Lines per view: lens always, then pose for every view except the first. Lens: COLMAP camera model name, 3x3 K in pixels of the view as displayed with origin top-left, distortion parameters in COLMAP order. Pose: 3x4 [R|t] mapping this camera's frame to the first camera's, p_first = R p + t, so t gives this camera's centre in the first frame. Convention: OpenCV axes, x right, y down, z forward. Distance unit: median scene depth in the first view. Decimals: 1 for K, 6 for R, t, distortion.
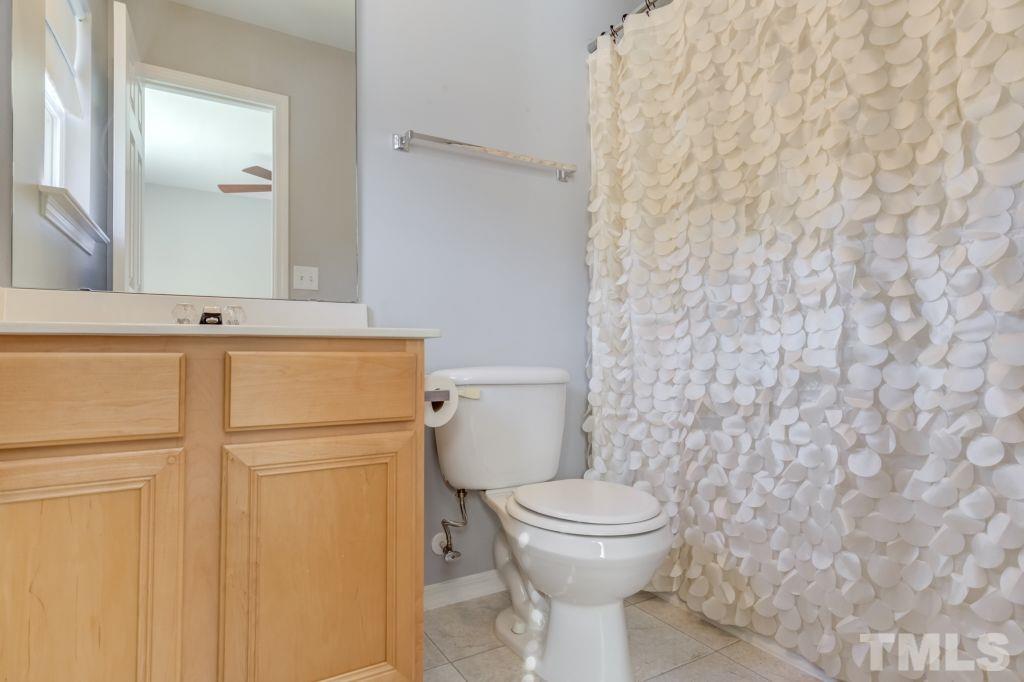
lens RADIAL K [[534.8, 0, 508.3], [0, 534.8, 340.5], [0, 0, 1]] dist [0.013056, -0.000967]
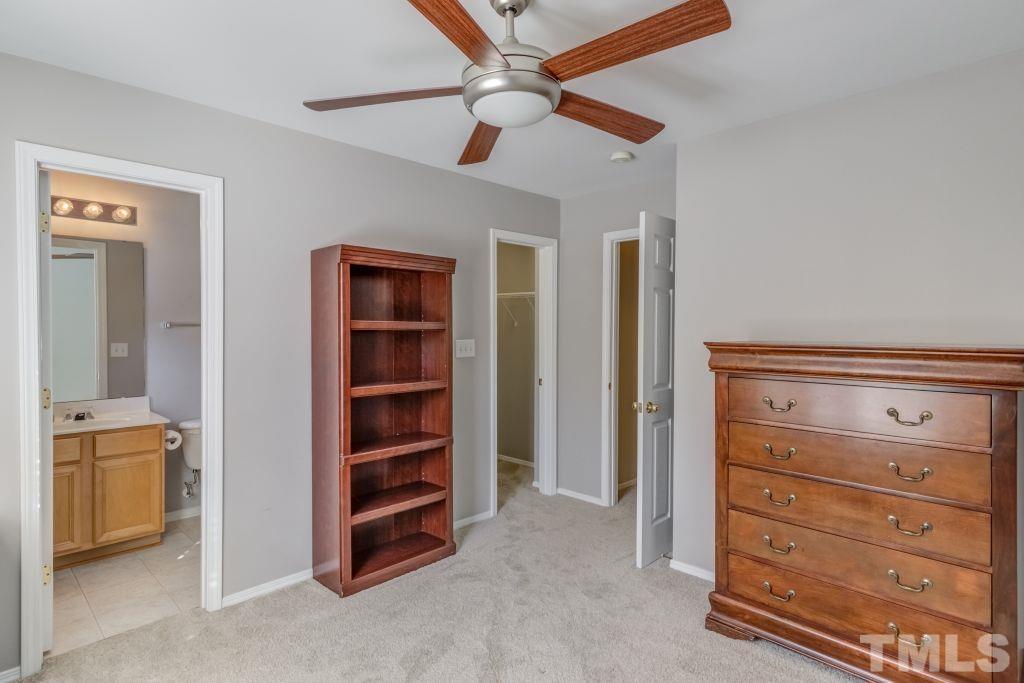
lens RADIAL K [[534.8, 0, 508.3], [0, 534.8, 341.0], [0, 0, 1]] dist [0.013056, -0.000967]
pose [[0.965434, 0.002732, 0.260632, 1.116546], [-0.017011, 0.998474, 0.052546, -0.791269], [-0.260091, -0.055163, 0.964007, -2.928980]]
